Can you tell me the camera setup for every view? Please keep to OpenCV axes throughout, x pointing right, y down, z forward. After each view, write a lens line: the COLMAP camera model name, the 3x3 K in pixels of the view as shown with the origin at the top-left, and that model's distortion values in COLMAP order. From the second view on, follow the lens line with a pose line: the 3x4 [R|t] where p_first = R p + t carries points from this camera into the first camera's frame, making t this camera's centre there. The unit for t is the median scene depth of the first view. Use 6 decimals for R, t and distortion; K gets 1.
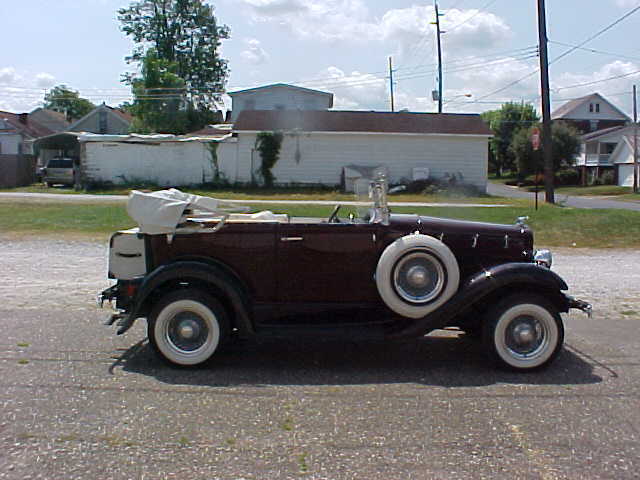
lens RADIAL K [[748.8, 0, 336.8], [0, 748.8, 226.9], [0, 0, 1]] dist [-0.225319, 0.270191]
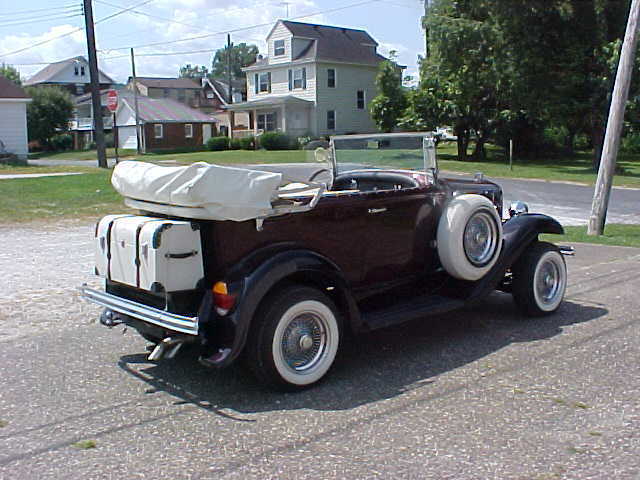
lens RADIAL K [[748.8, 0, 336.8], [0, 748.8, 226.9], [0, 0, 1]] dist [-0.225319, 0.270191]
pose [[0.751084, -0.100281, 0.652546, -0.148119], [0.068704, 0.994903, 0.073815, -0.007116], [-0.656622, -0.010608, 0.754145, 0.087592]]
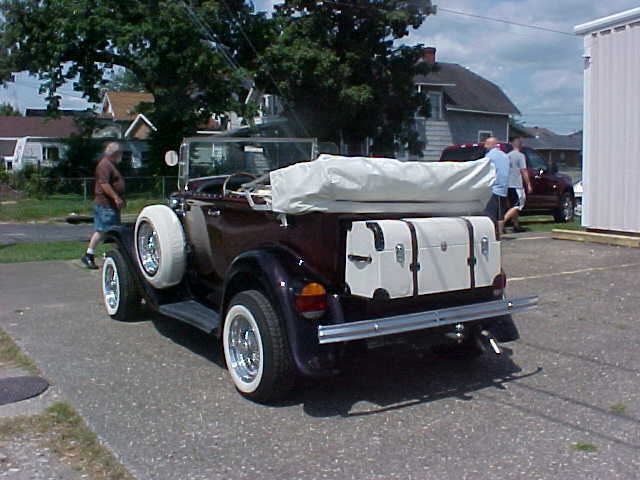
lens RADIAL K [[748.8, 0, 336.8], [0, 748.8, 226.9], [0, 0, 1]] dist [-0.225319, 0.270191]
pose [[-0.539548, -0.085442, 0.837609, -0.191283], [0.040223, 0.991086, 0.127007, -0.018658], [-0.840994, 0.102218, -0.531301, 0.353364]]
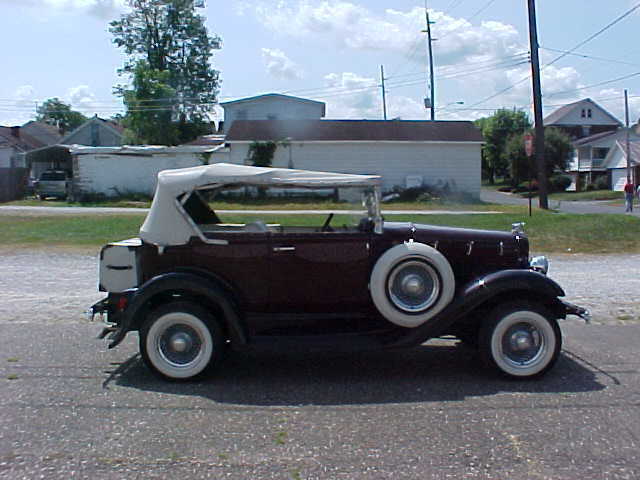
lens RADIAL K [[748.8, 0, 336.8], [0, 748.8, 226.9], [0, 0, 1]] dist [-0.225319, 0.270191]
pose [[0.999863, -0.014634, 0.007683, 0.000513], [0.014726, 0.999818, -0.012097, 0.000017], [-0.007505, 0.012209, 0.999897, 0.002604]]
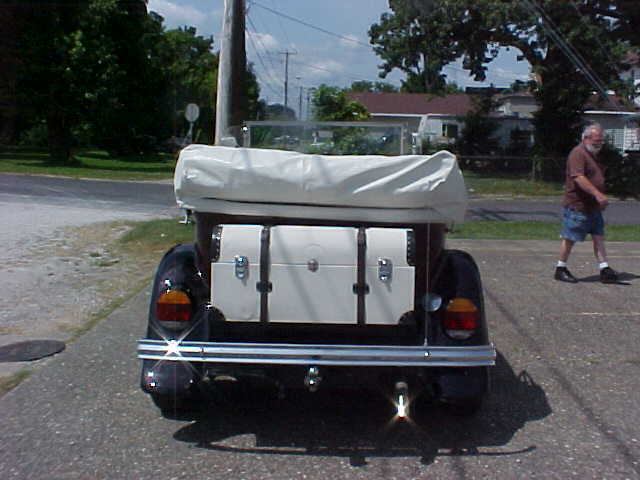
lens RADIAL K [[748.8, 0, 336.8], [0, 748.8, 226.9], [0, 0, 1]] dist [-0.225319, 0.270191]
pose [[0.022415, -0.132127, 0.990979, -0.192548], [0.040128, 0.990549, 0.131162, -0.015838], [-0.998943, 0.036826, 0.027505, 0.244530]]
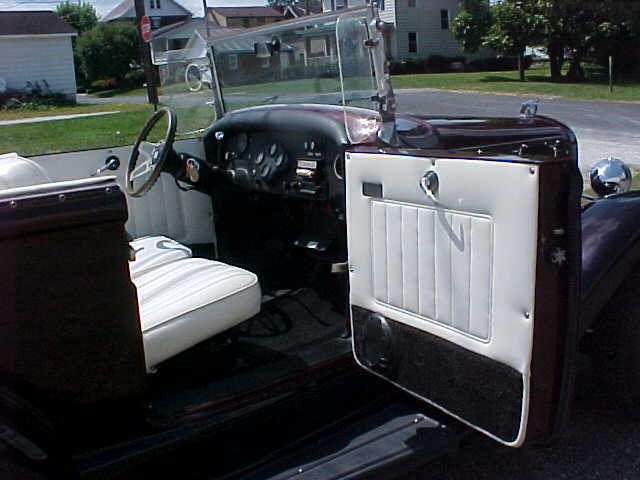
lens RADIAL K [[748.8, 0, 336.8], [0, 748.8, 226.9], [0, 0, 1]] dist [-0.225319, 0.270191]
pose [[0.826341, -0.174502, 0.535453, -0.038575], [0.104978, 0.981848, 0.157972, -0.005516], [-0.553300, -0.074328, 0.829659, 0.162235]]
